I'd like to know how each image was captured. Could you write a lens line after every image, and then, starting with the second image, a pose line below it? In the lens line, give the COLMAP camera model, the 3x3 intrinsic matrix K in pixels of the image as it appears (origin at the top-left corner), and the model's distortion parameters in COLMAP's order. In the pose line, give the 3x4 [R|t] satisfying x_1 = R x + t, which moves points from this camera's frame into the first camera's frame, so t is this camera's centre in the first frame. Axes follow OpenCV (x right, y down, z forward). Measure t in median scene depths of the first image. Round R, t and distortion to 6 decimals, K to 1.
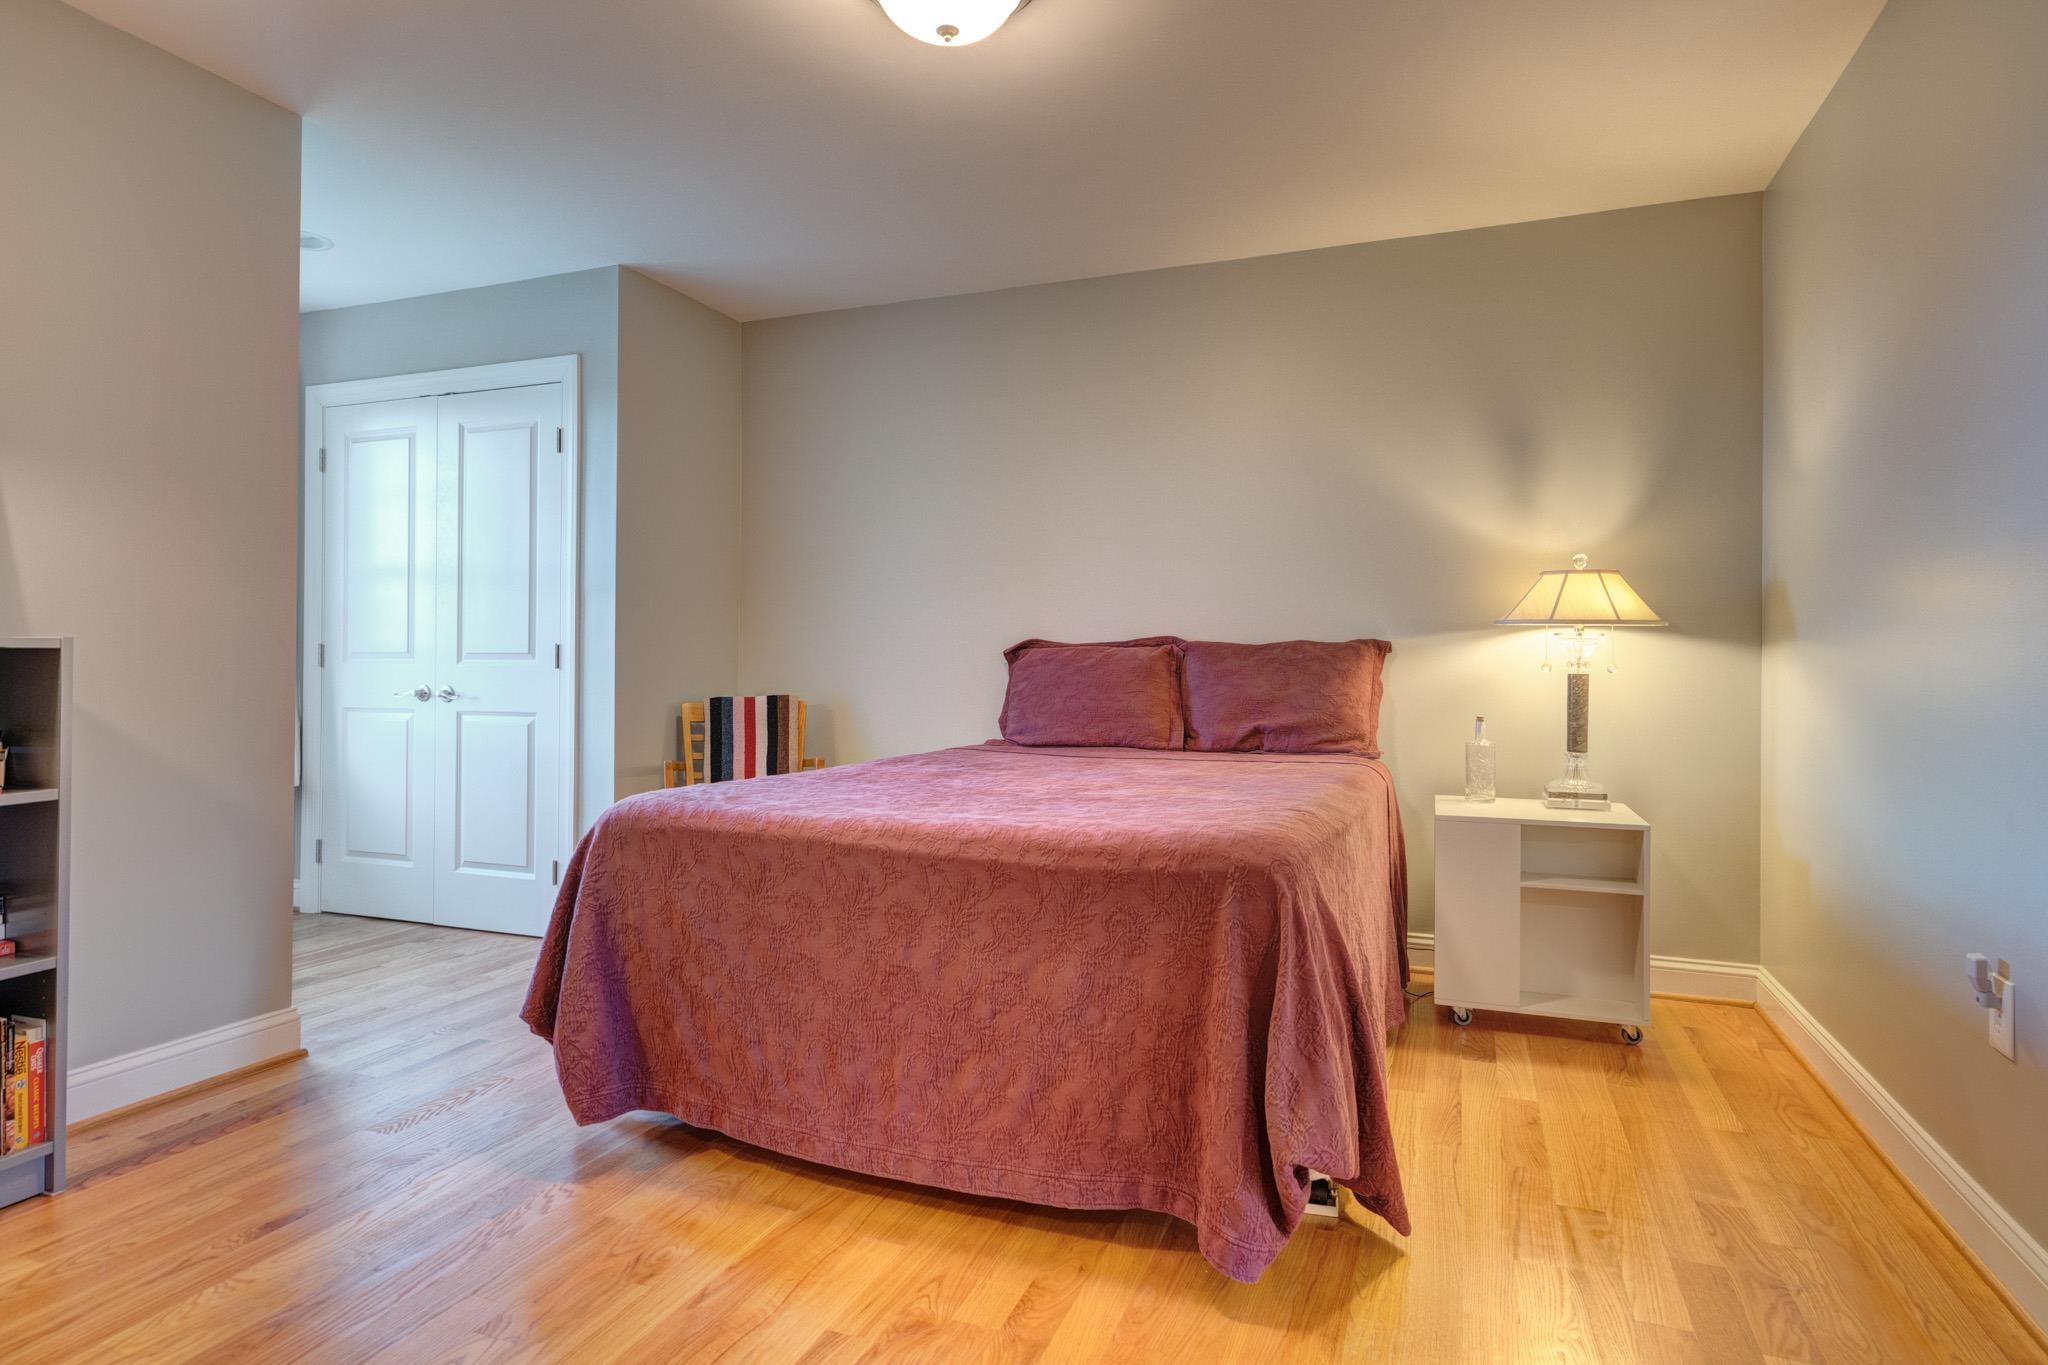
lens RADIAL K [[1119.4, 0, 1026.4], [0, 1119.4, 664.0], [0, 0, 1]] dist [0.000551, 0.001130]
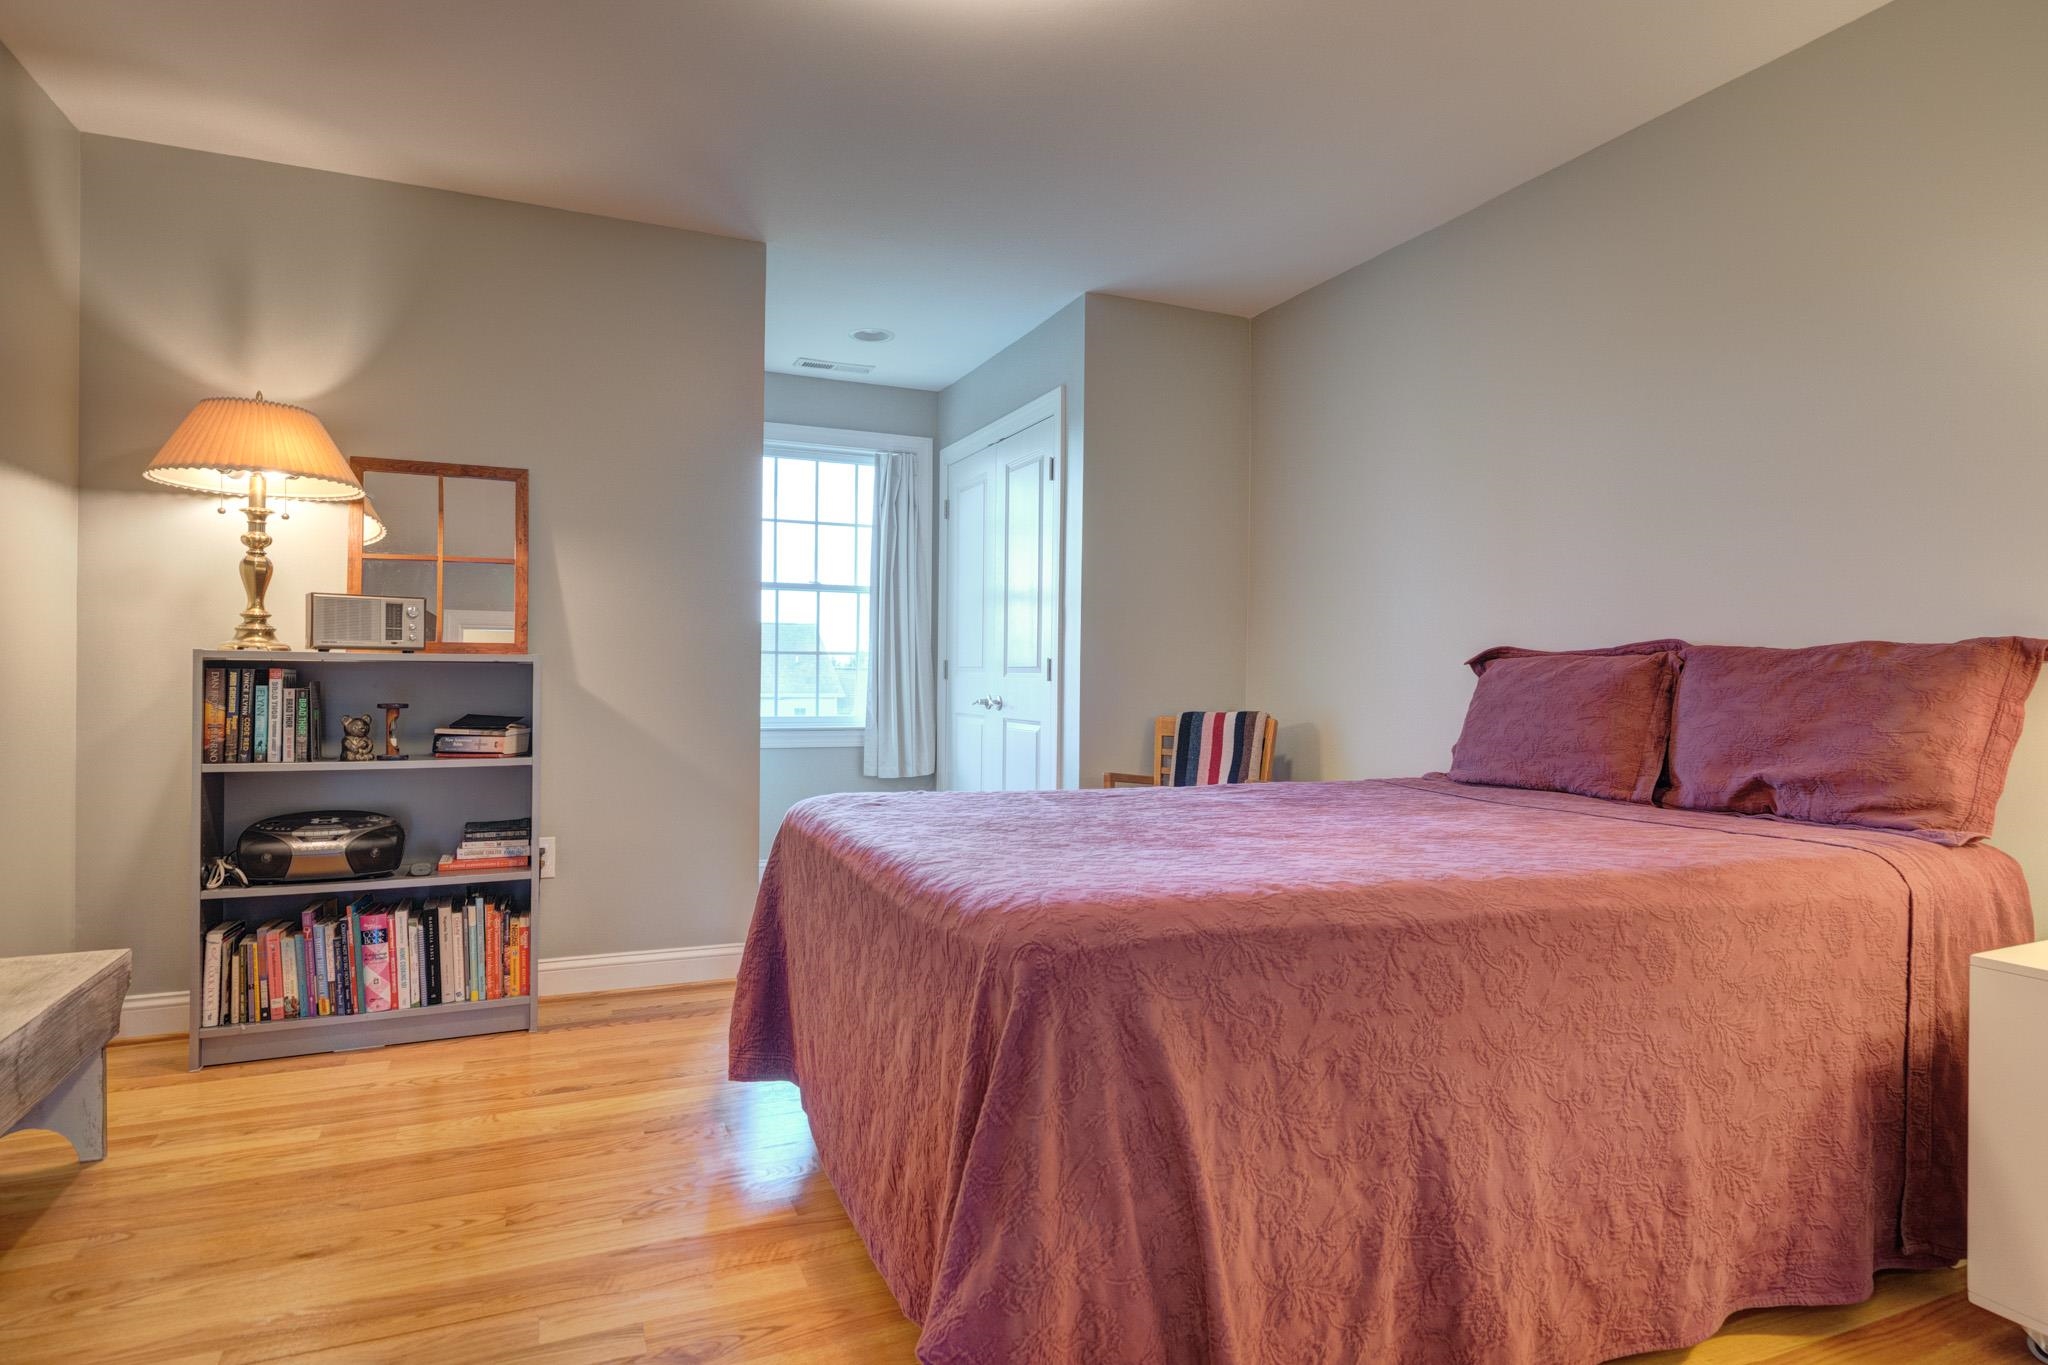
lens RADIAL K [[1120.5, 0, 1024.0], [0, 1120.5, 682.5], [0, 0, 1]] dist [0.005014, 0.001009]
pose [[0.703246, 0.006606, -0.710916, 0.357314], [-0.005863, 0.999977, 0.003493, 0.001836], [0.710923, 0.001712, 0.703268, 0.236302]]
